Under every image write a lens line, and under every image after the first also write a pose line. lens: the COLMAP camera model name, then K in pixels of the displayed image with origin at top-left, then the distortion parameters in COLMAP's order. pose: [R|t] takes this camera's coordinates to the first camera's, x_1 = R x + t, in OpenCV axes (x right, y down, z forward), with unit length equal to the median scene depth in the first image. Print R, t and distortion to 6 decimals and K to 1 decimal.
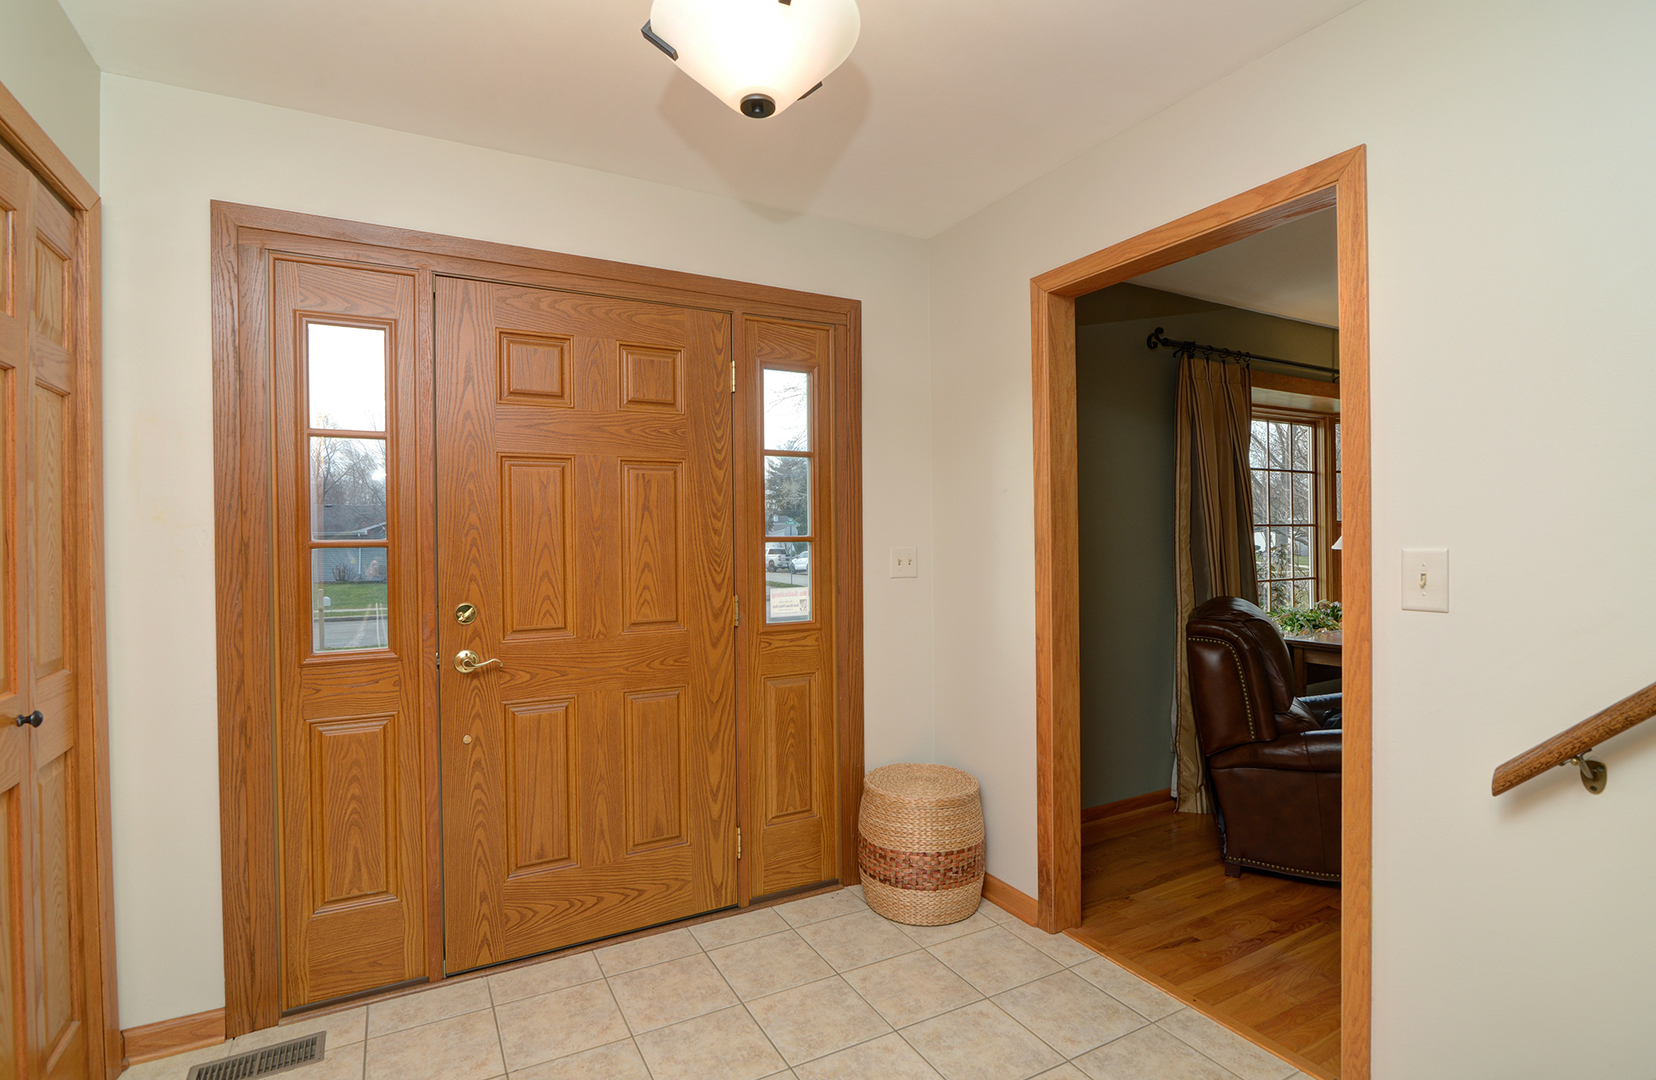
lens RADIAL K [[777.8, 0, 818.0], [0, 777.8, 536.9], [0, 0, 1]] dist [-0.014572, 0.000369]
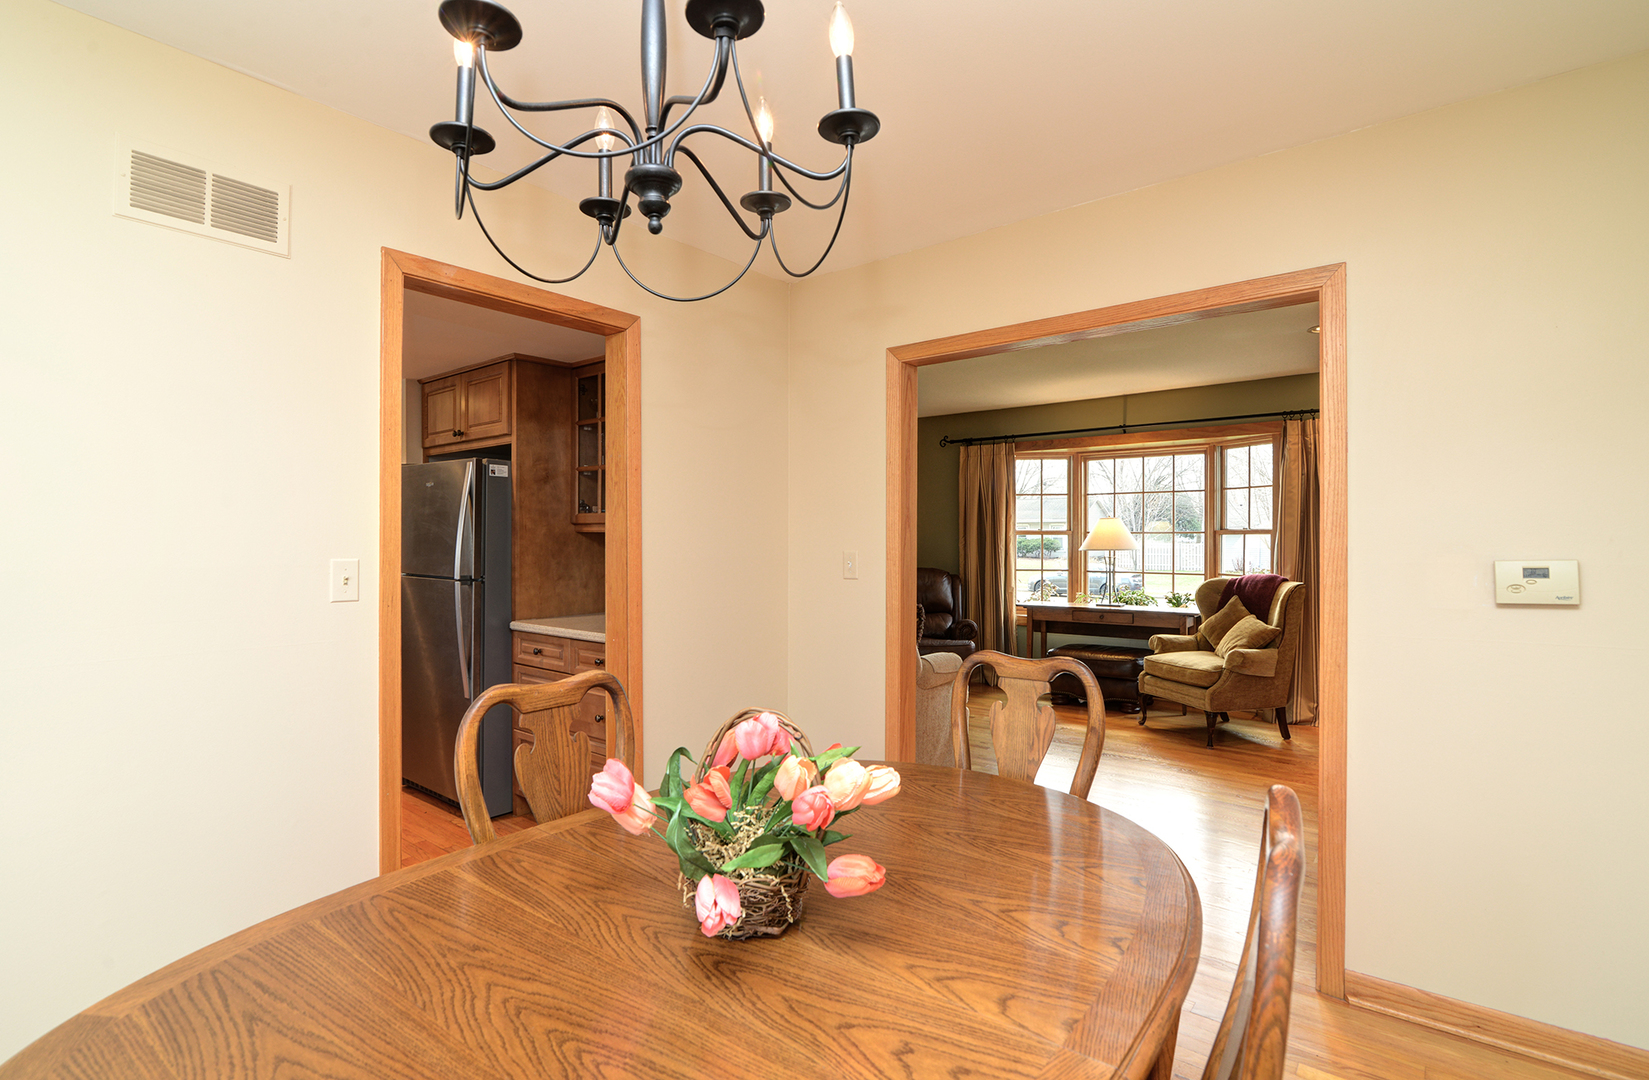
lens RADIAL K [[774.5, 0, 814.6], [0, 774.5, 536.9], [0, 0, 1]] dist [-0.014572, 0.000369]
pose [[0.405304, 0.015295, -0.914054, 2.073567], [0.006704, 0.999783, 0.019702, -0.048263], [0.914157, -0.014113, 0.405114, -0.127169]]
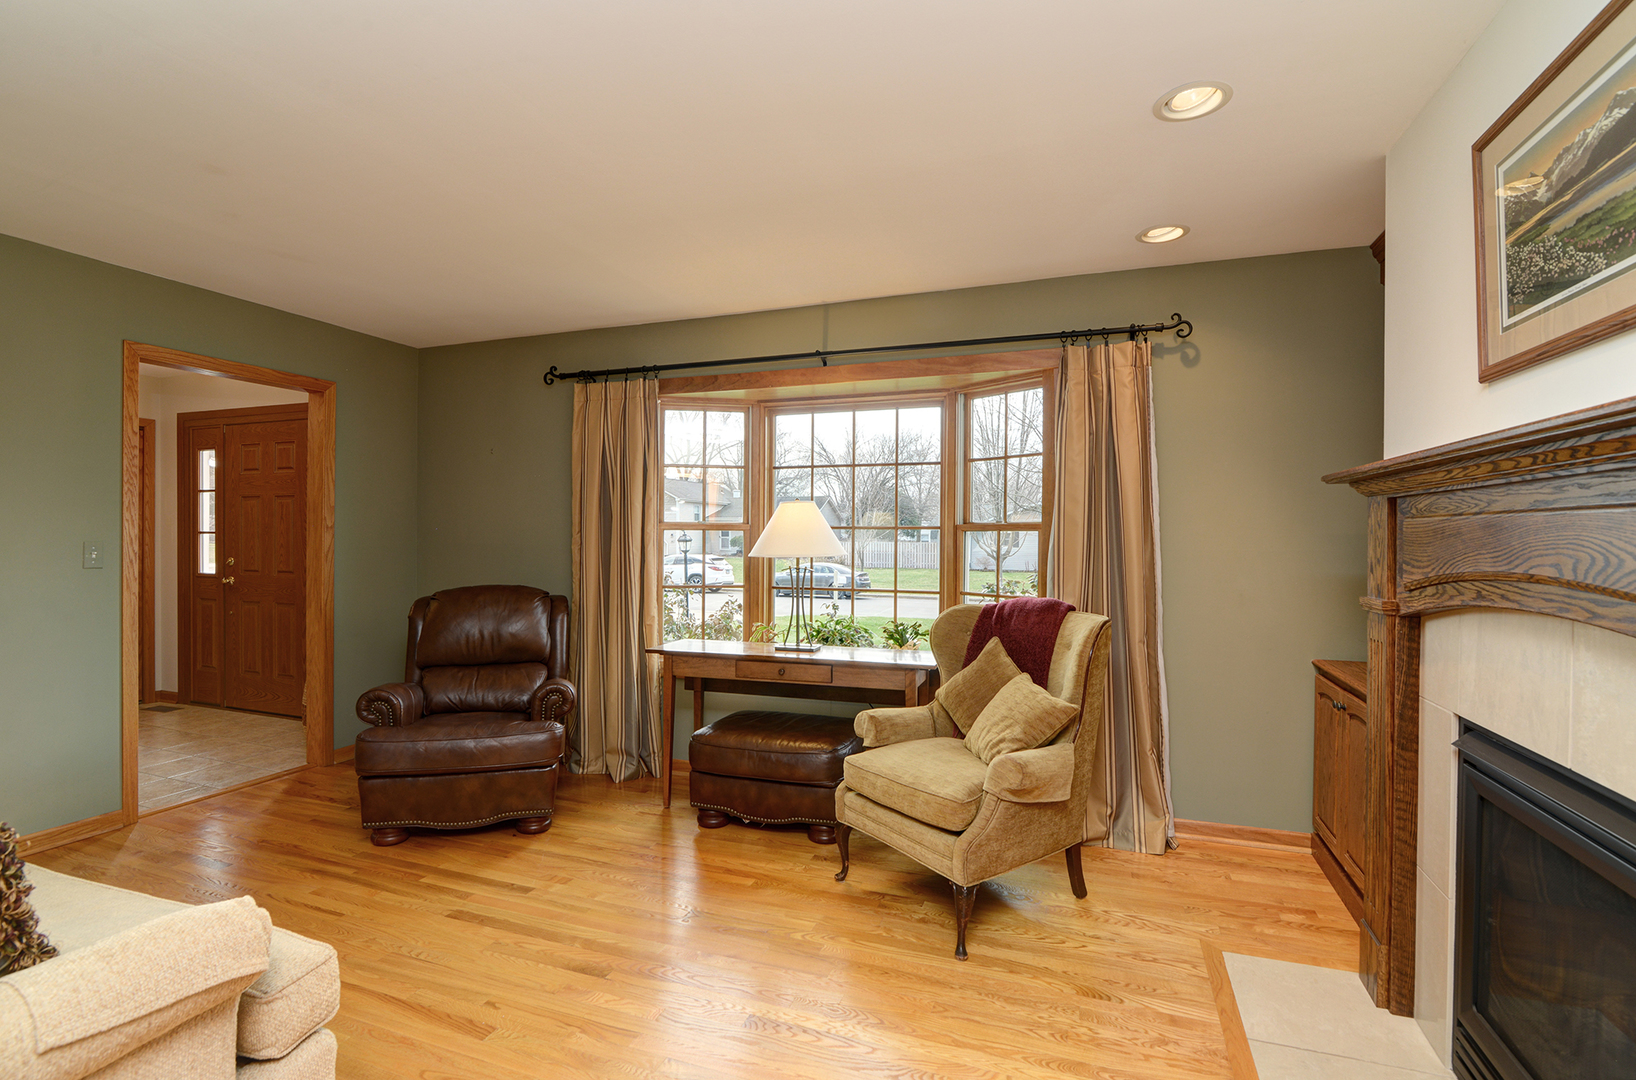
lens RADIAL K [[764.6, 0, 818.0], [0, 764.6, 540.0], [0, 0, 1]] dist [-0.003048, -0.000274]
pose [[0.682050, 0.021858, -0.730979, 1.555031], [-0.006713, 0.999698, 0.023629, -0.026981], [0.731274, -0.011209, 0.681991, 0.466013]]
